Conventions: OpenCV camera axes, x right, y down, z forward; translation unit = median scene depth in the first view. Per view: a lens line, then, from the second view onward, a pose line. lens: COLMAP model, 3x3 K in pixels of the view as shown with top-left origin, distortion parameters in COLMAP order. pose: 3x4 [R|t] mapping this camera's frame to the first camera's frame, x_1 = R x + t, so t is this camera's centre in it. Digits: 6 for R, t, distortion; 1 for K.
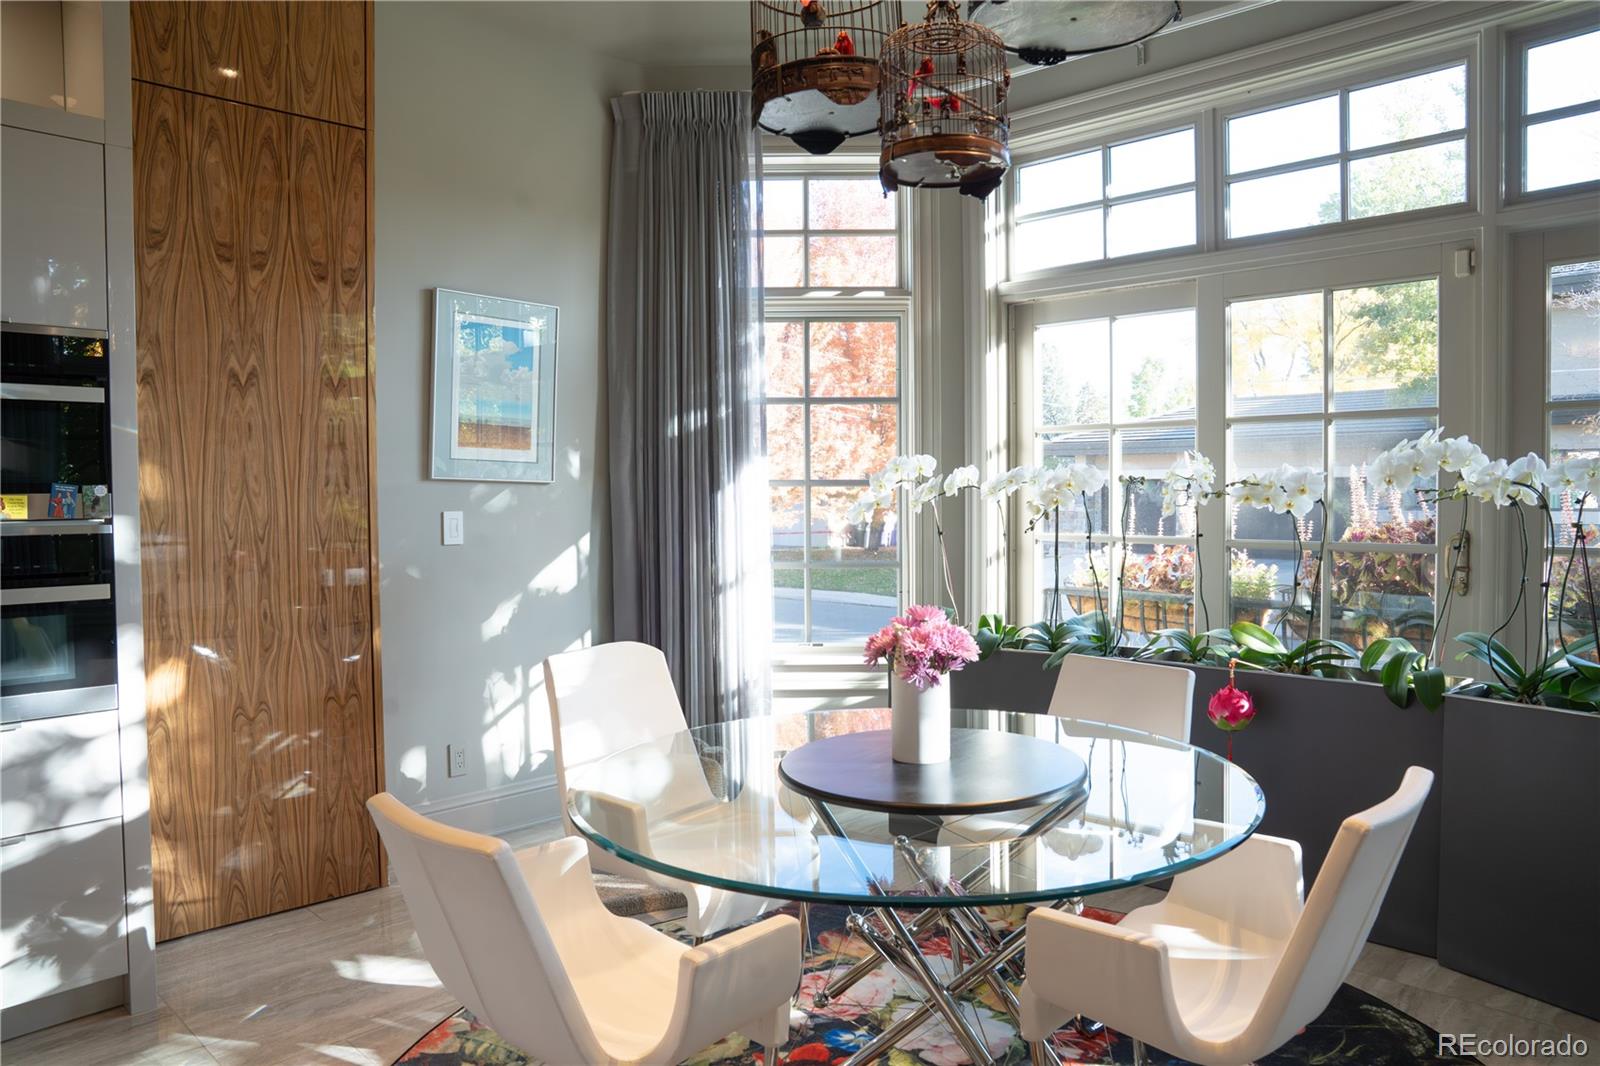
lens RADIAL K [[1151.4, 0, 800.9], [0, 1151.4, 527.3], [0, 0, 1]] dist [-0.049386, -0.001318]
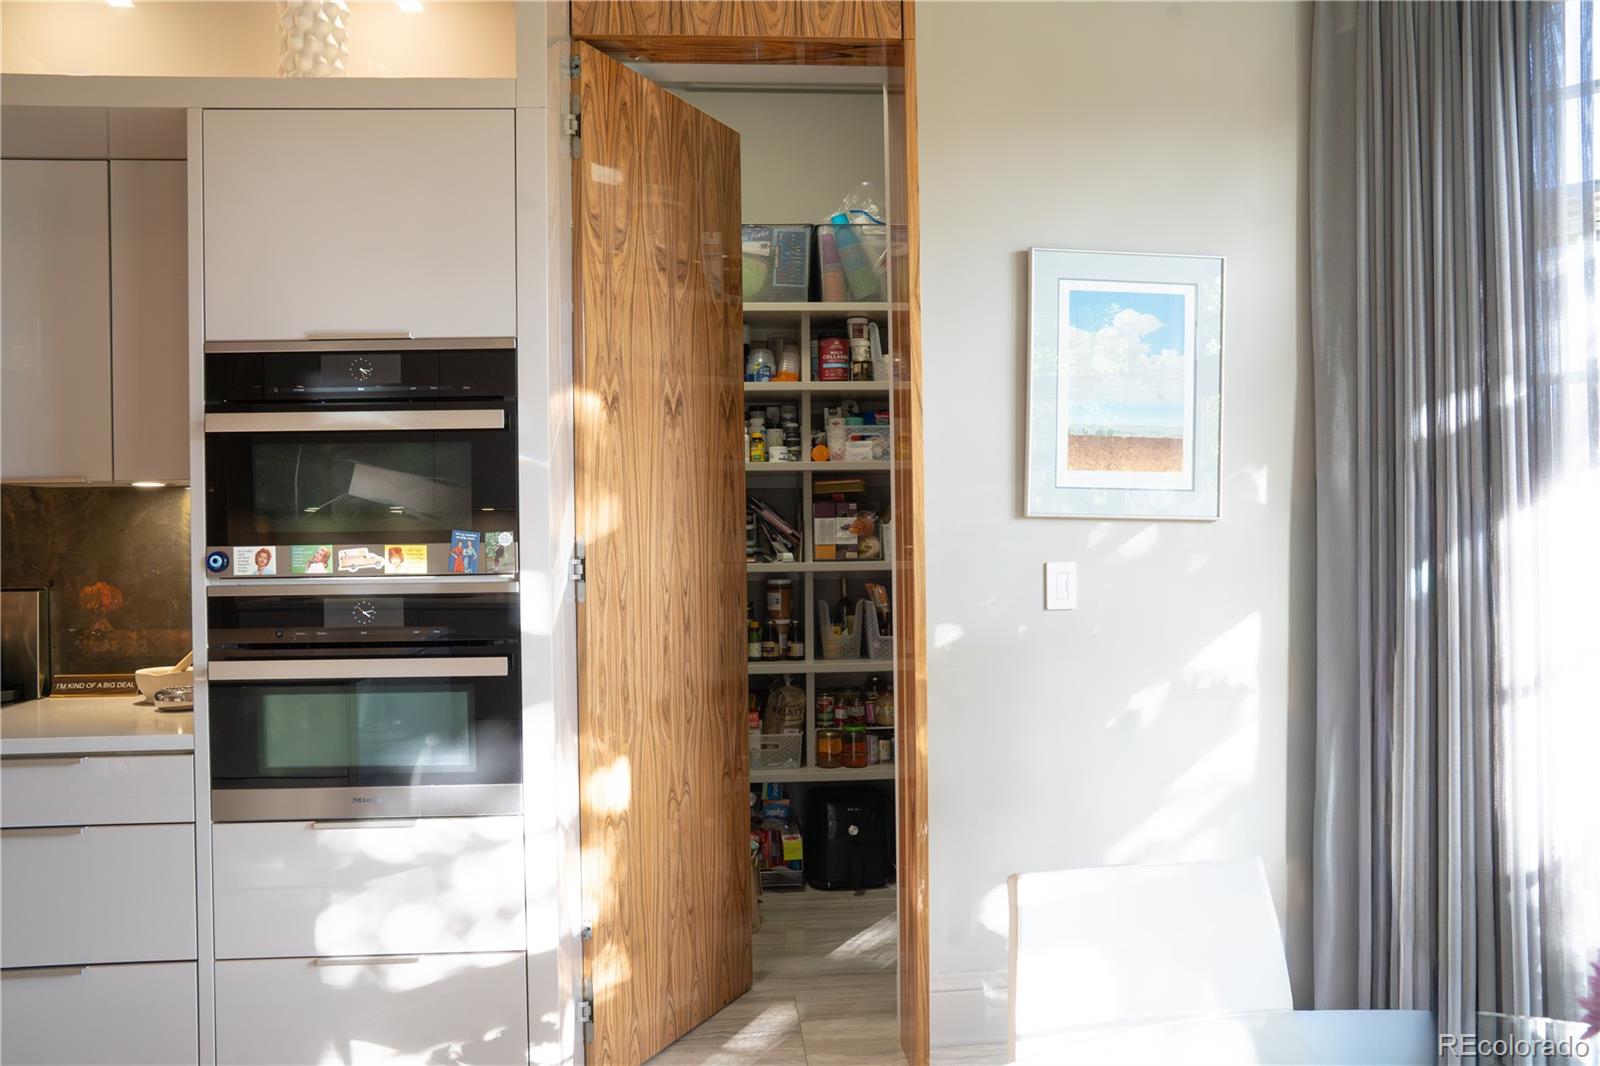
lens RADIAL K [[1204.6, 0, 798.8], [0, 1204.6, 545.9], [0, 0, 1]] dist [-0.053278, -0.012798]
pose [[0.746218, -0.004694, -0.665685, 0.067178], [-0.008860, 0.999817, -0.016982, -0.010127], [0.665643, 0.018570, 0.746040, 0.343877]]
